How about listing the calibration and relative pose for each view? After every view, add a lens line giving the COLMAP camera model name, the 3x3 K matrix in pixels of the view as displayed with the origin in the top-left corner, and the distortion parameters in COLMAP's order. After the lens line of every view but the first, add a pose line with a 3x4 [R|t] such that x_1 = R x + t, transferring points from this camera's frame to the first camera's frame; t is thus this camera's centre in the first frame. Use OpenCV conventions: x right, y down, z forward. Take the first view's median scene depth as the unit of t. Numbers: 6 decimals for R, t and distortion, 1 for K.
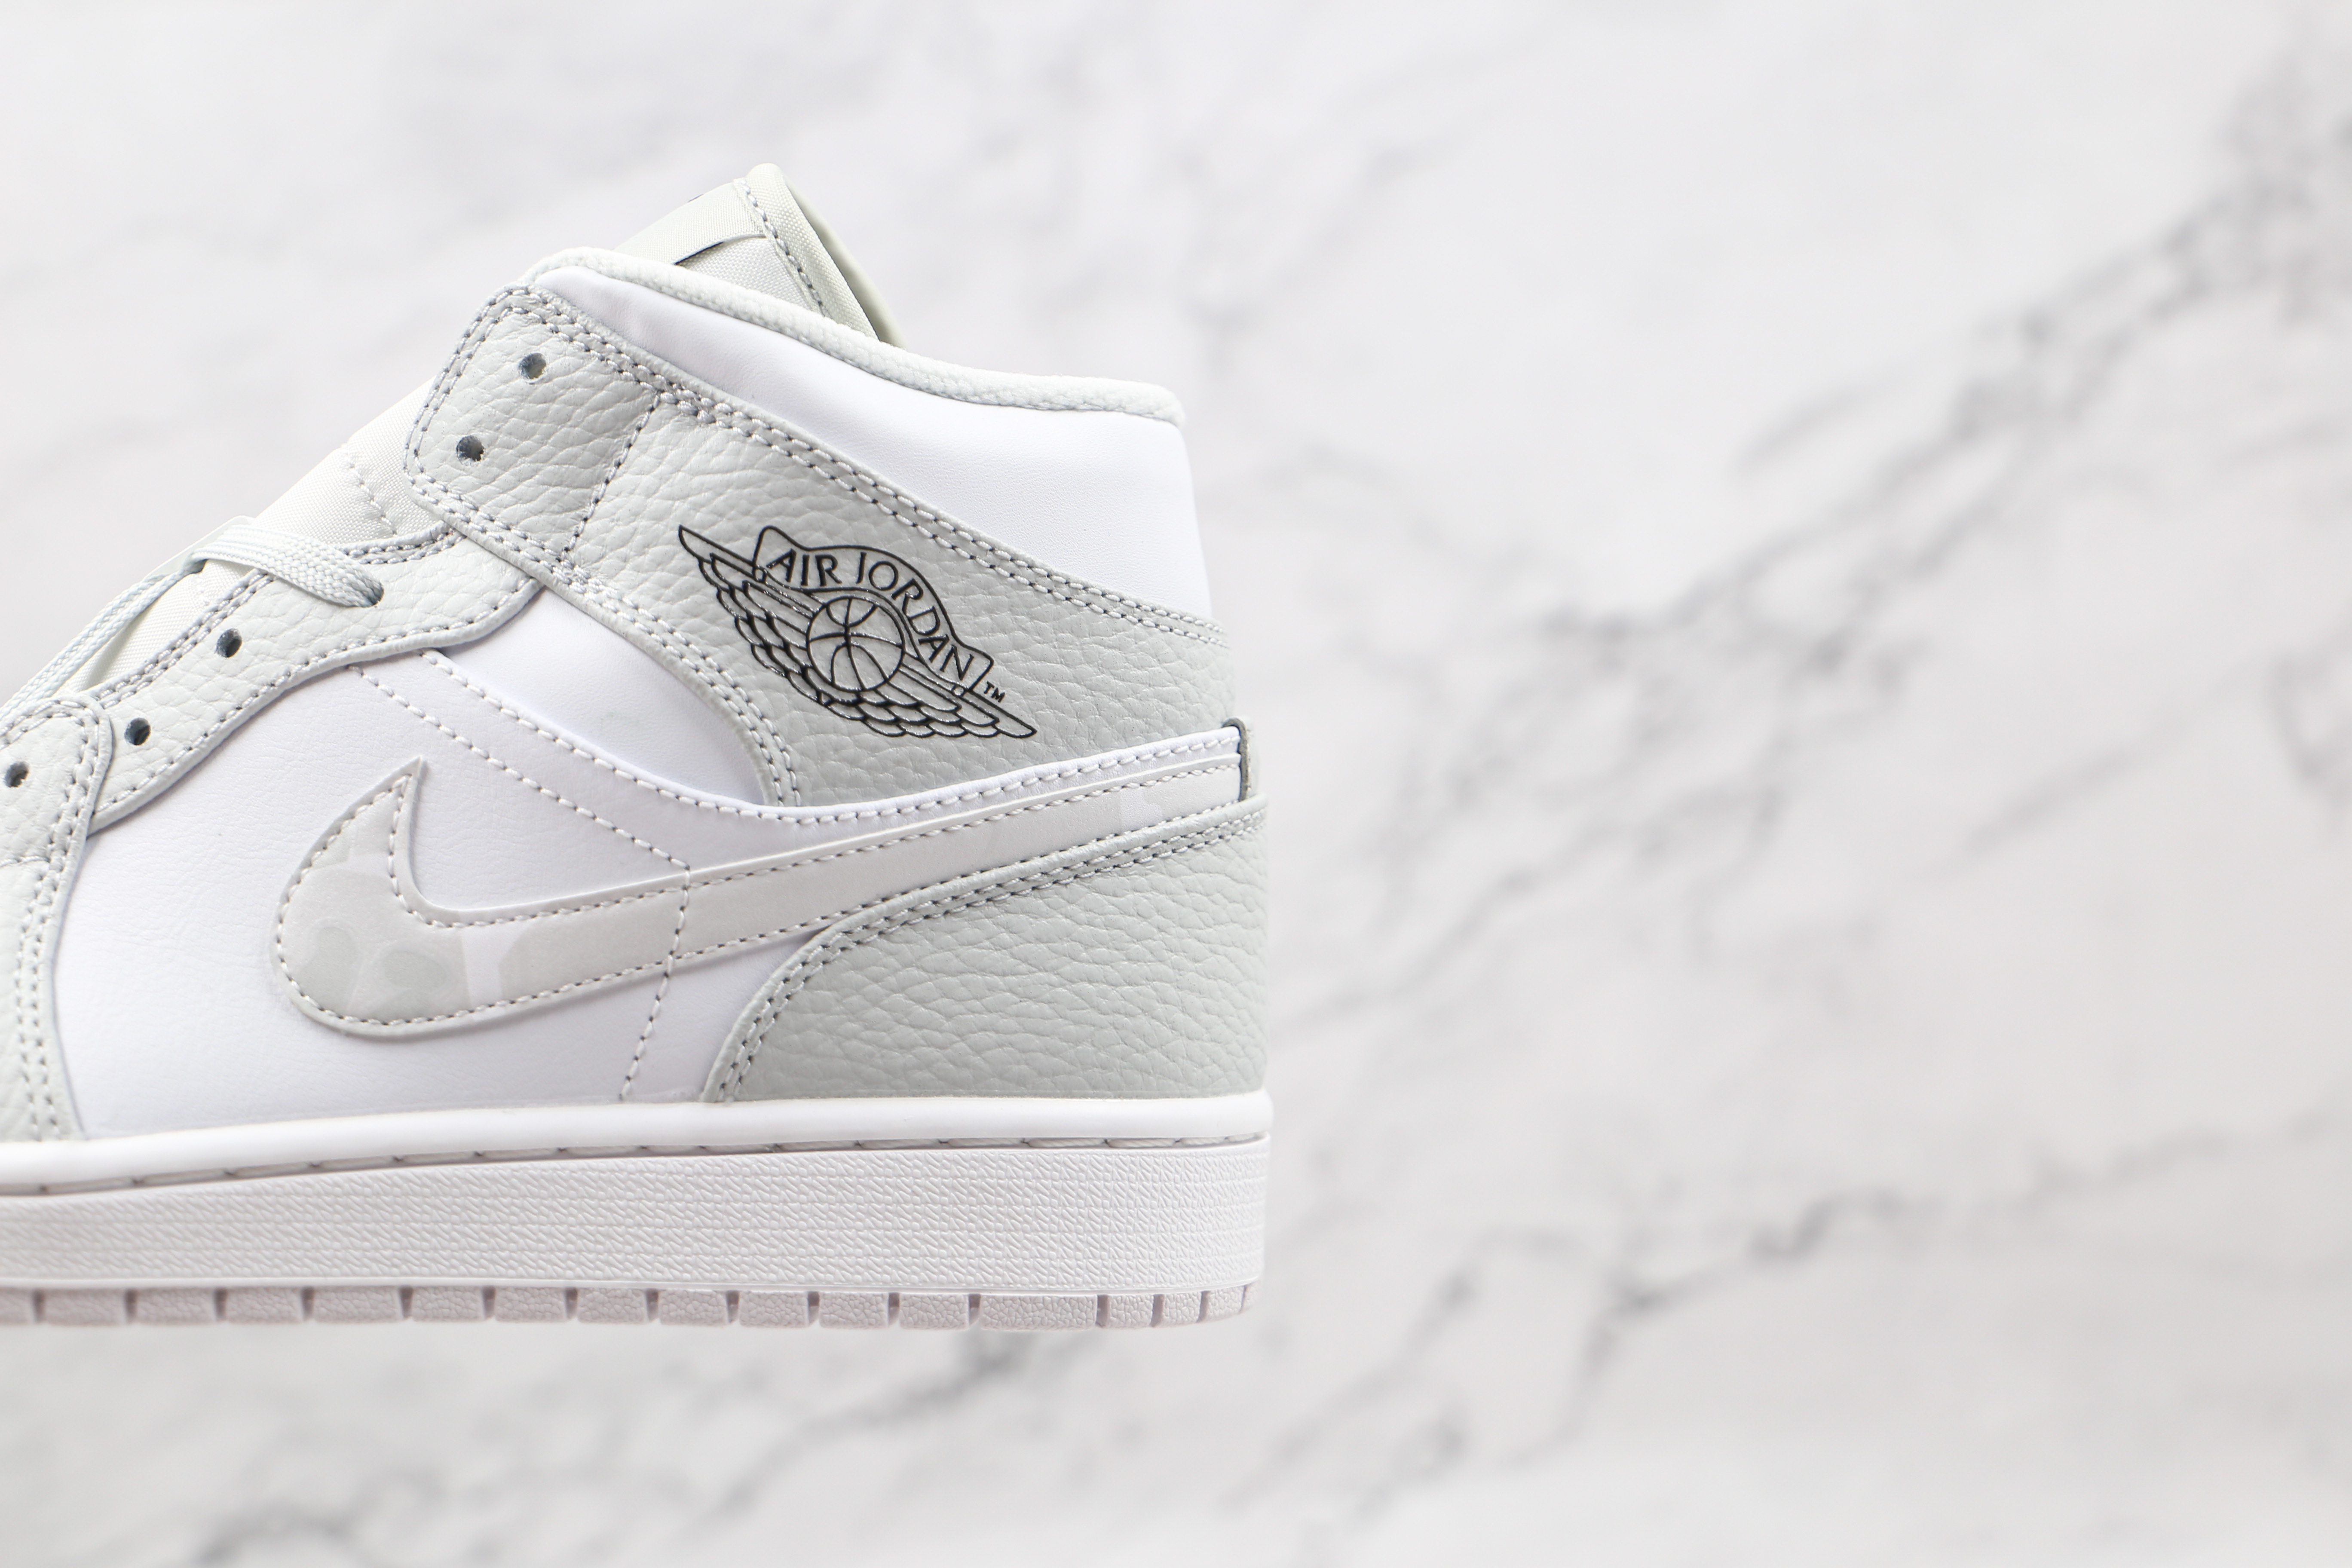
lens RADIAL K [[3424.1, 0, 1176.7], [0, 3424.1, 794.3], [0, 0, 1]] dist [0.088132, 0.000000]
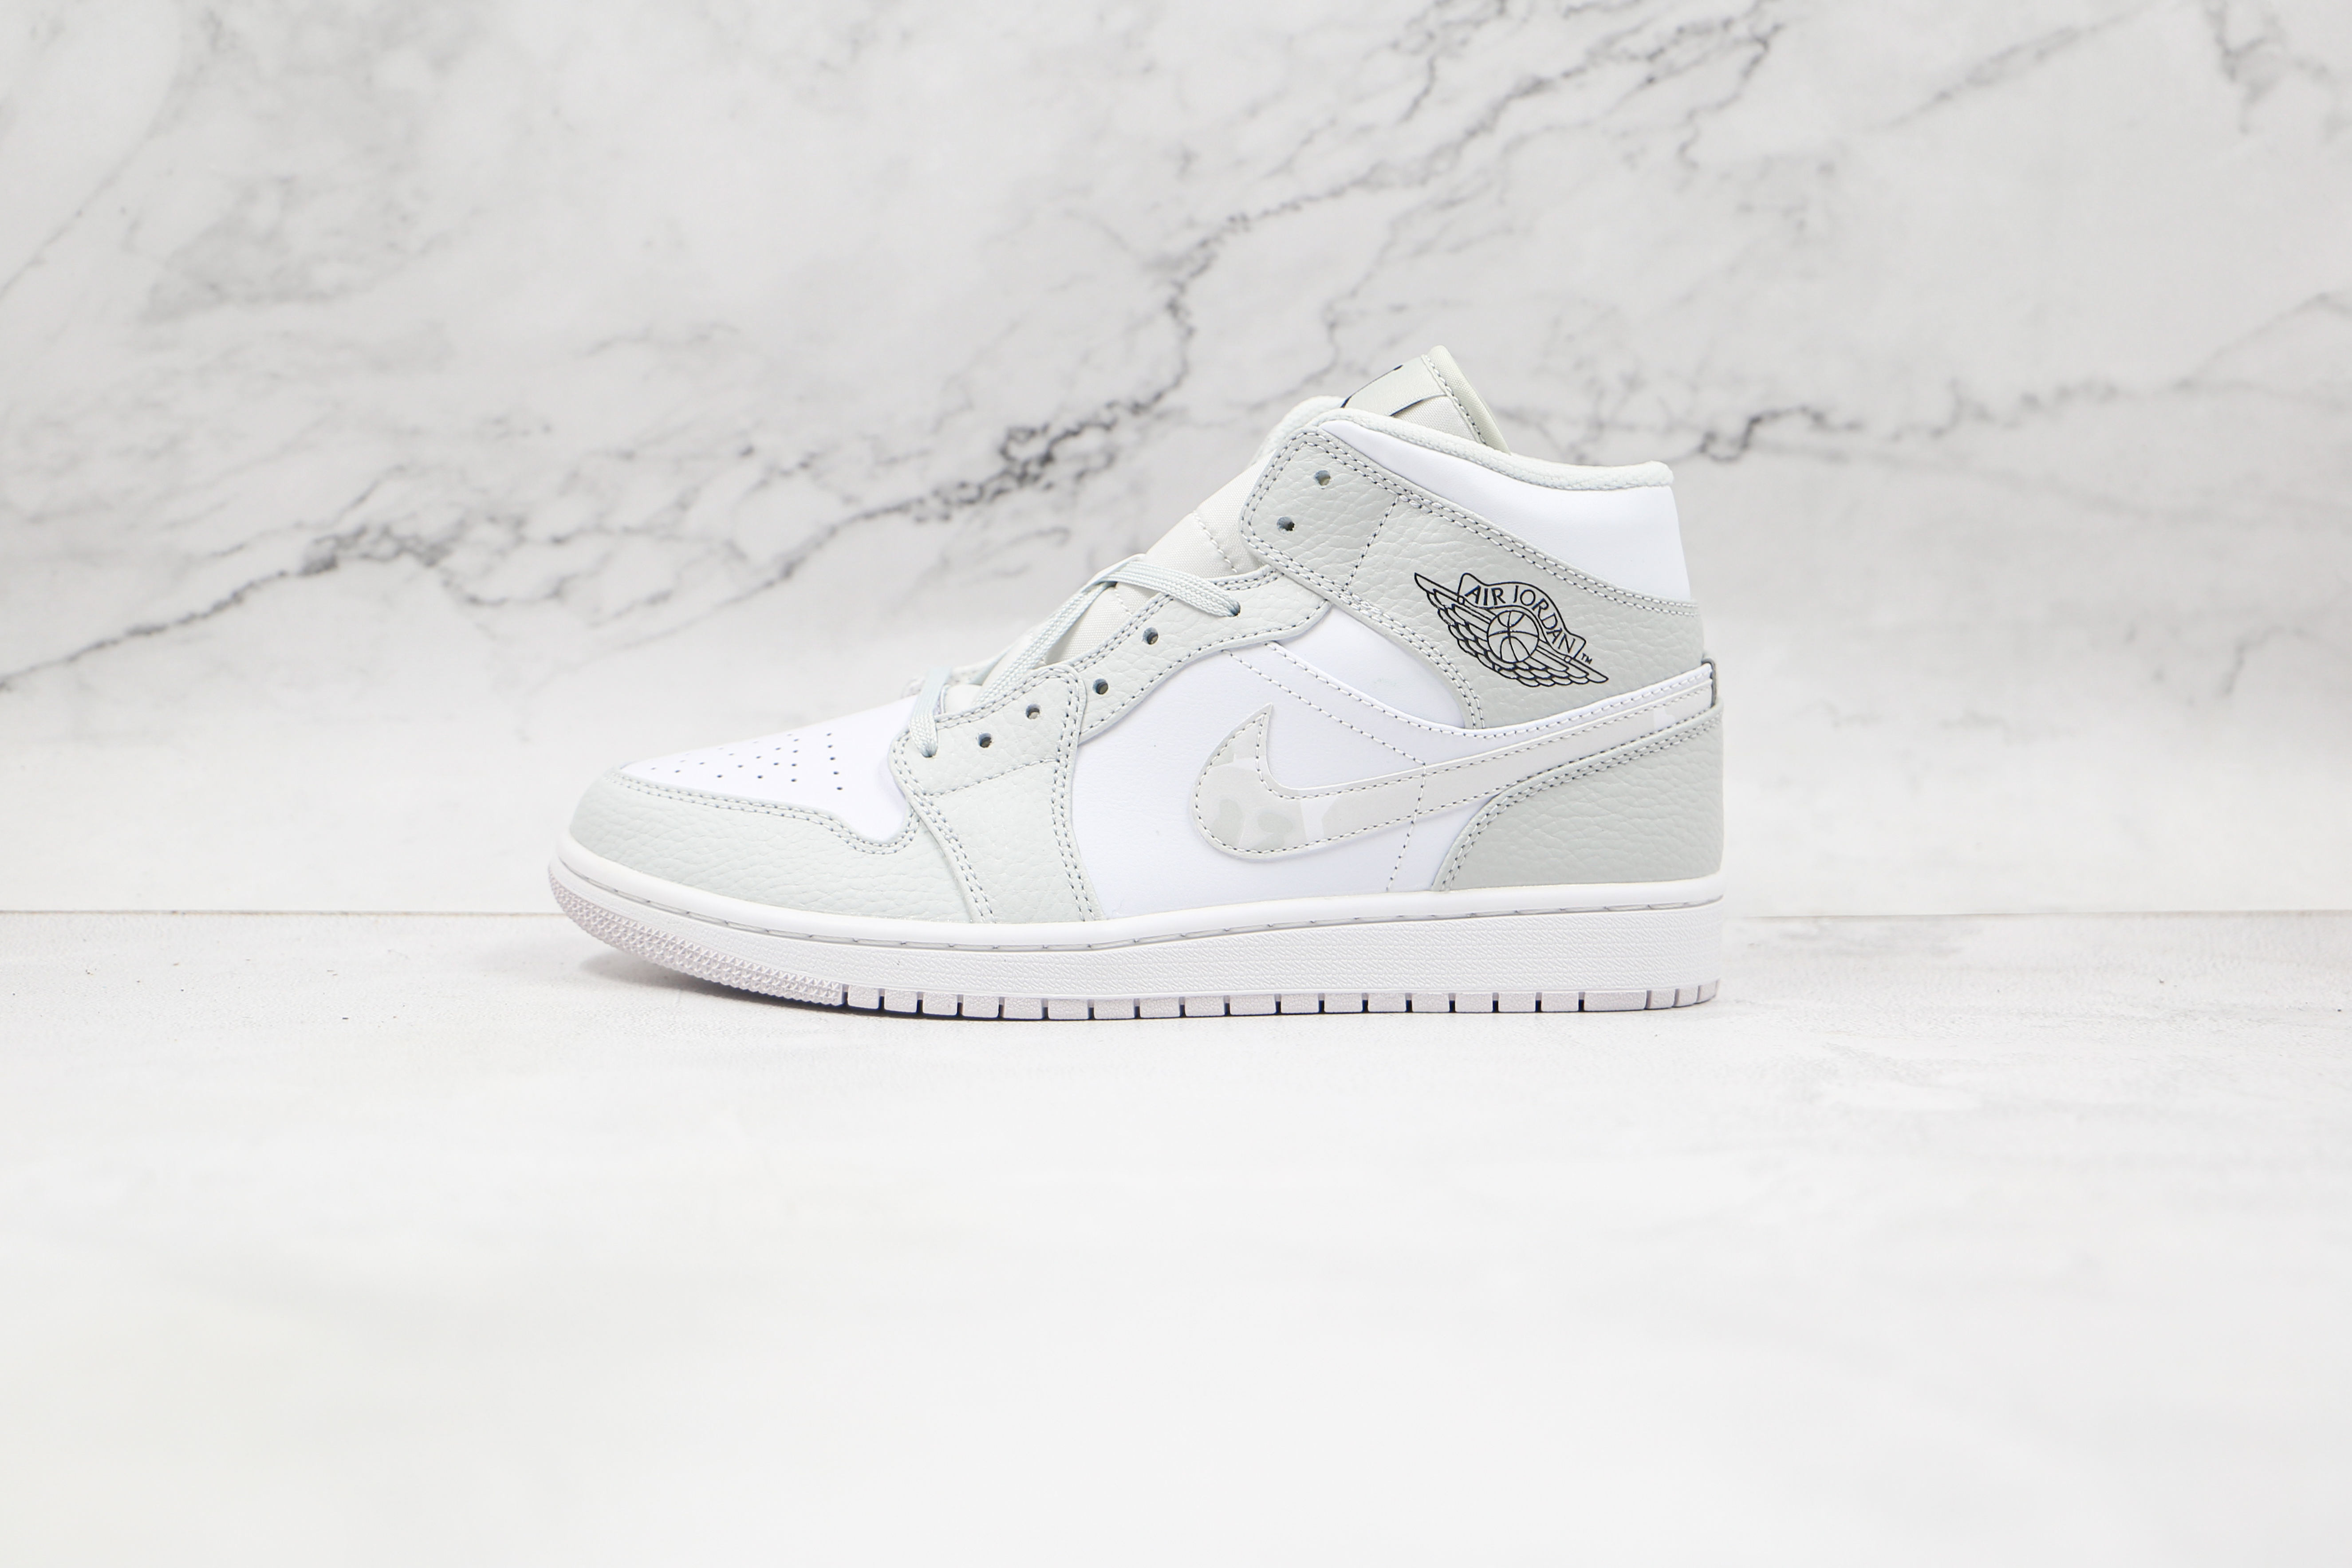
lens RADIAL K [[3424.1, 0, 1182.8], [0, 3424.1, 781.0], [0, 0, 1]] dist [0.088132, 0.000000]
pose [[0.999794, -0.019454, 0.005819, -0.274697], [0.018520, 0.991129, 0.131605, -0.205245], [-0.008327, -0.131470, 0.991285, -0.770806]]
